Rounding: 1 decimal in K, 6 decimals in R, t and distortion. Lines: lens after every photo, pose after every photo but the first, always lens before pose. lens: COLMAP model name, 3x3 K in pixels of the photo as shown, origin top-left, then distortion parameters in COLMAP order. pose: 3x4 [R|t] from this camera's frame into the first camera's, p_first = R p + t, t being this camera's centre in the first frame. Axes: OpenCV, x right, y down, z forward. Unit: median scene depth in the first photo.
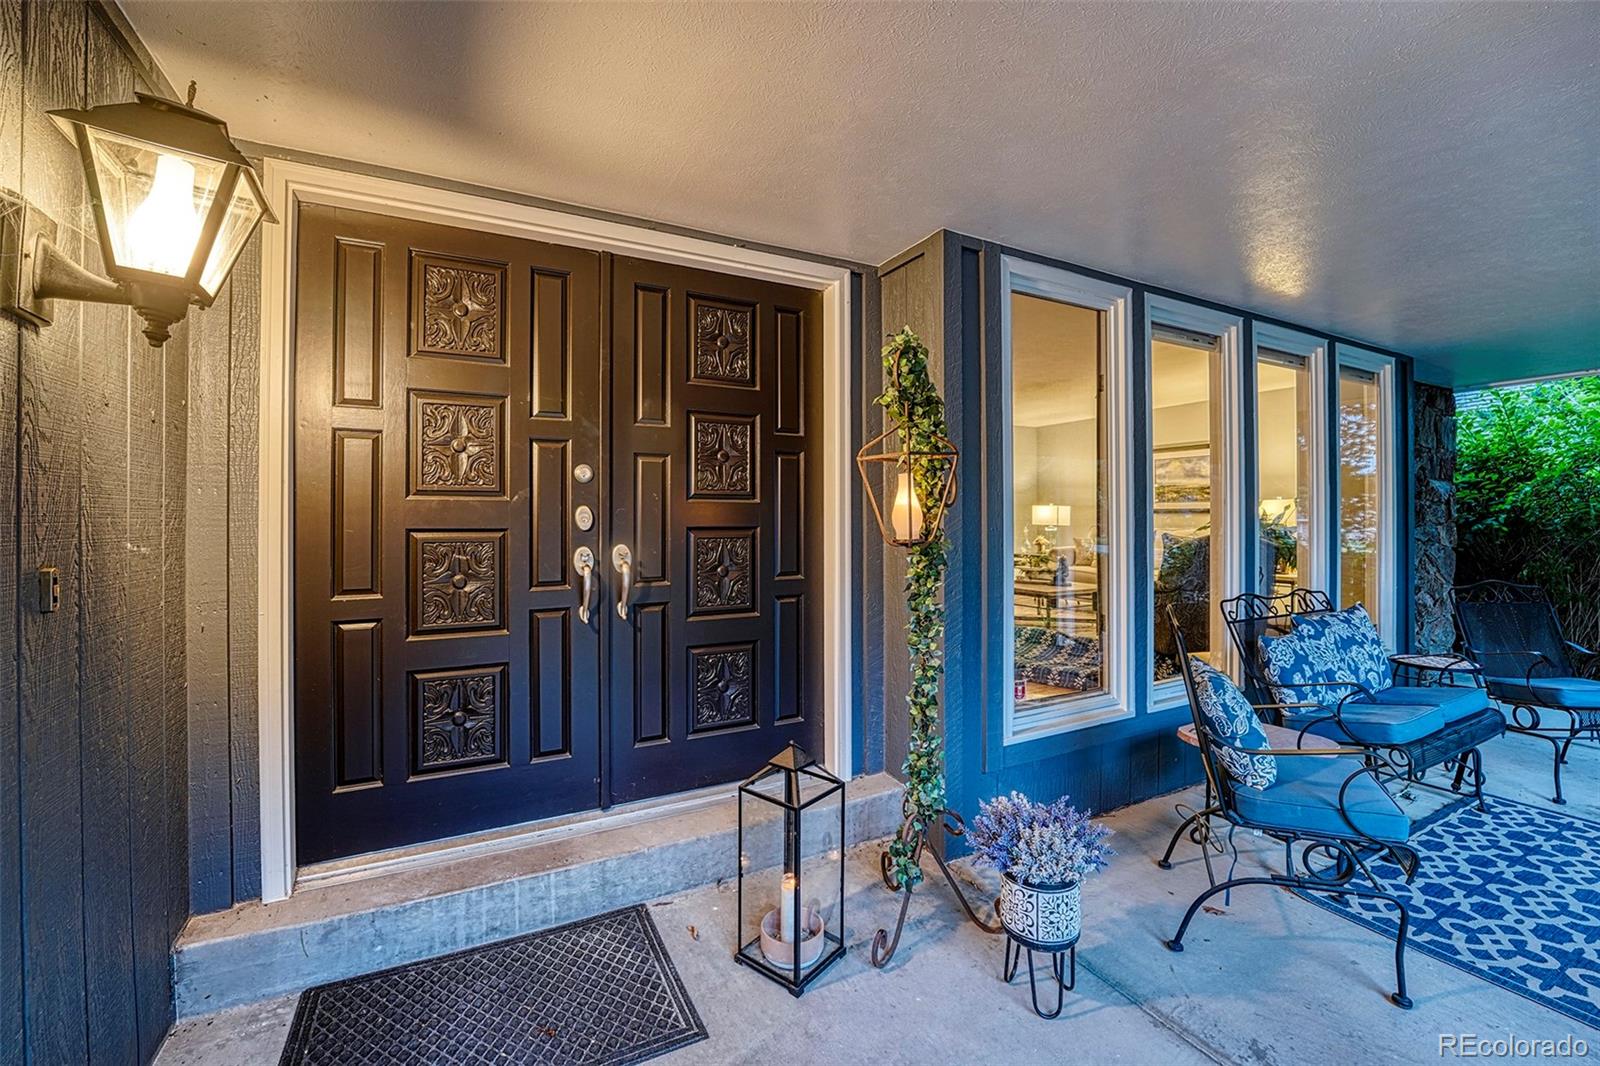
lens RADIAL K [[662.6, 0, 801.9], [0, 662.6, 518.8], [0, 0, 1]] dist [-0.019036, 0.000056]
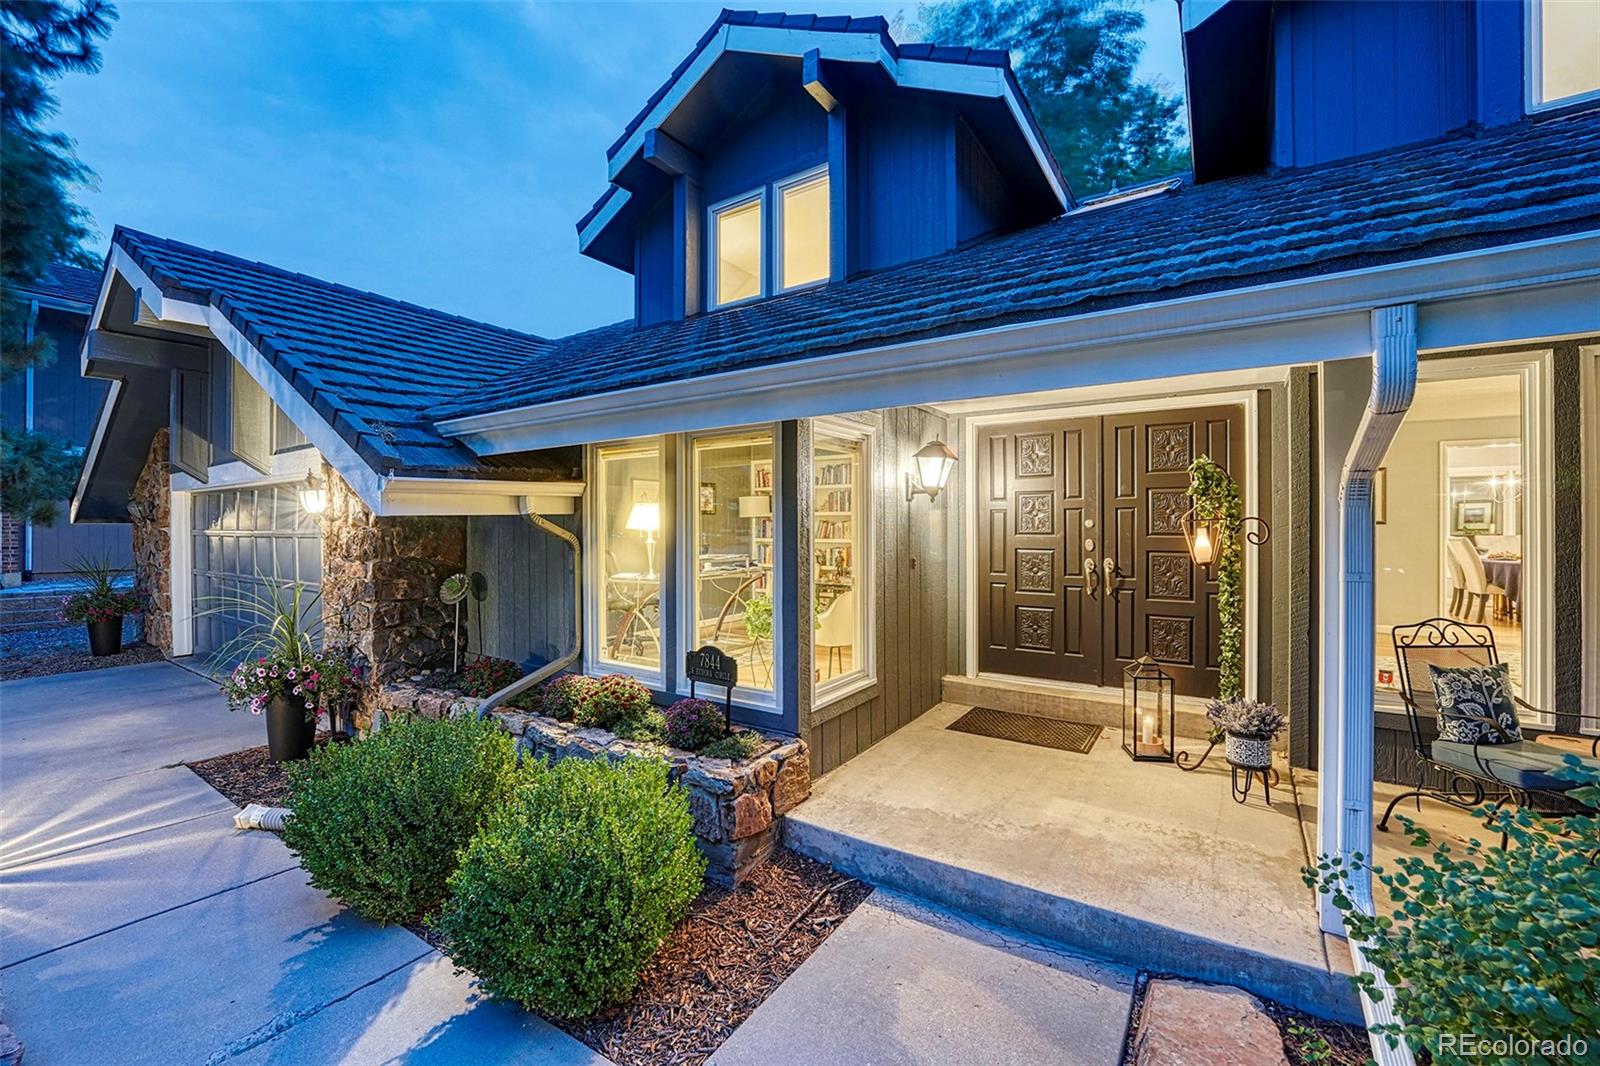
lens RADIAL K [[659.3, 0, 795.4], [0, 659.3, 535.0], [0, 0, 1]] dist [0.000199, 0.000186]
pose [[0.475866, 0.012062, -0.879435, 1.204718], [0.004513, 0.999859, 0.016156, -0.079131], [0.879506, -0.011657, 0.475745, -0.924795]]
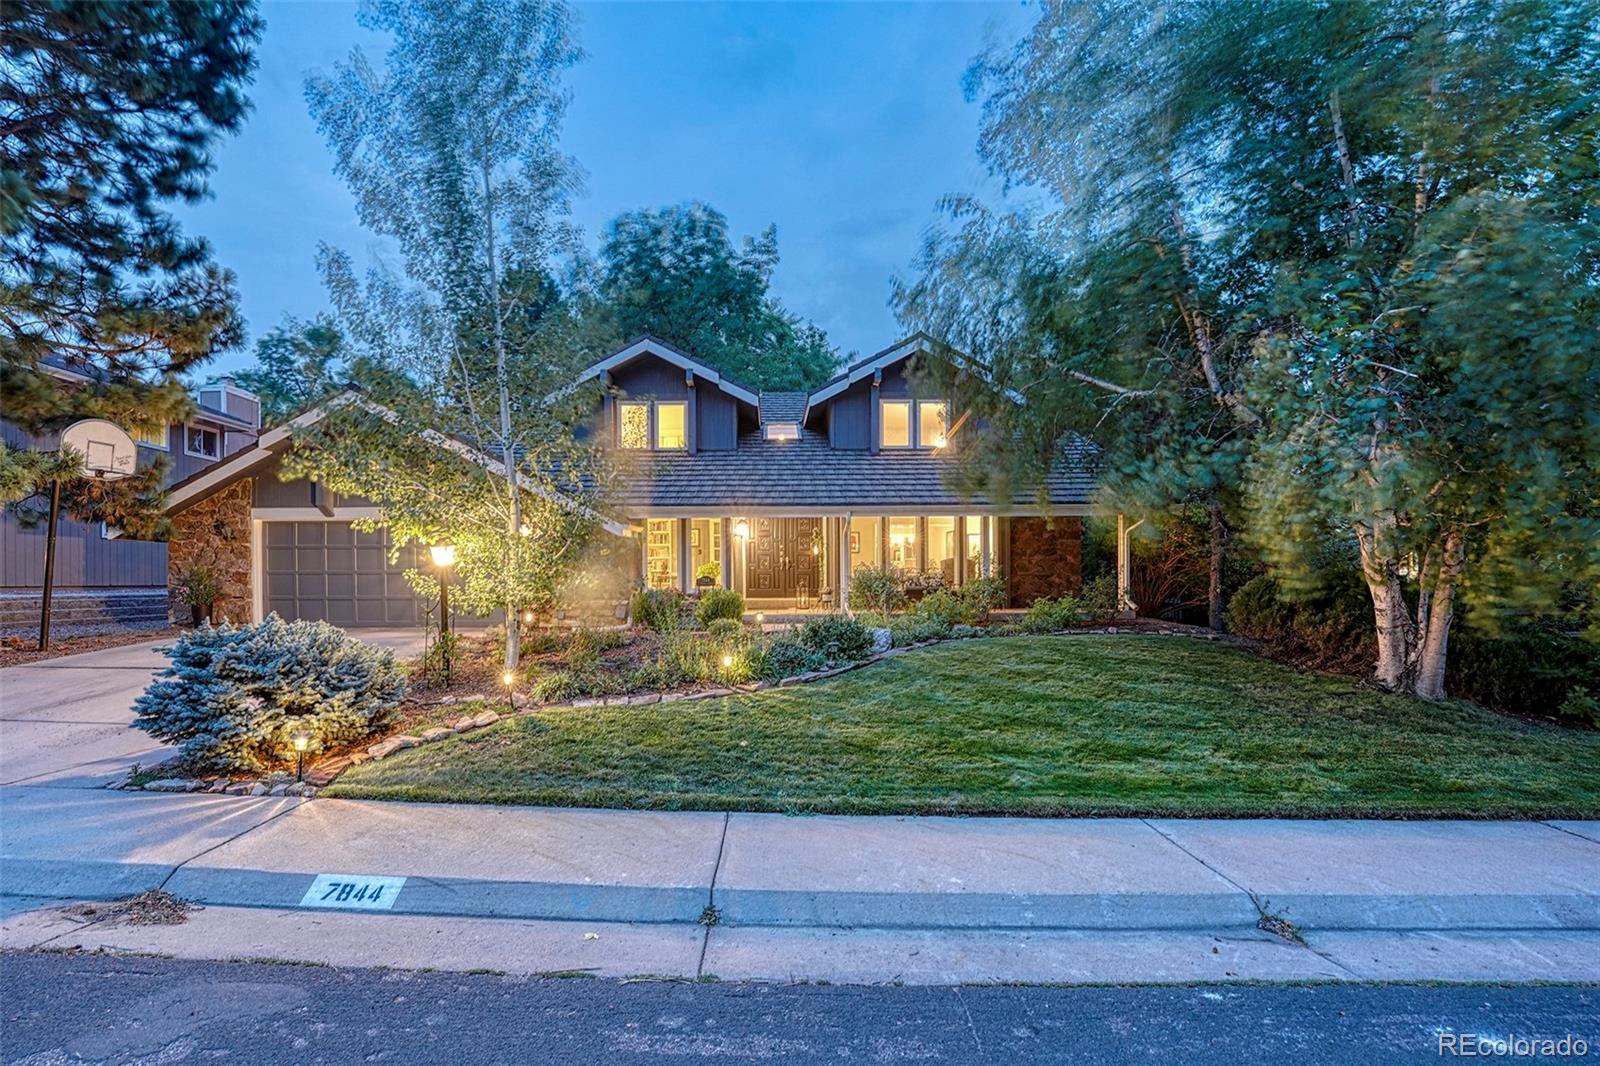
lens RADIAL K [[659.3, 0, 795.4], [0, 659.3, 535.0], [0, 0, 1]] dist [0.000199, 0.000186]
pose [[0.865888, -0.019194, -0.499870, 3.446160], [0.000579, 0.999301, -0.037367, 0.073264], [0.500238, 0.032066, 0.865294, -5.217922]]
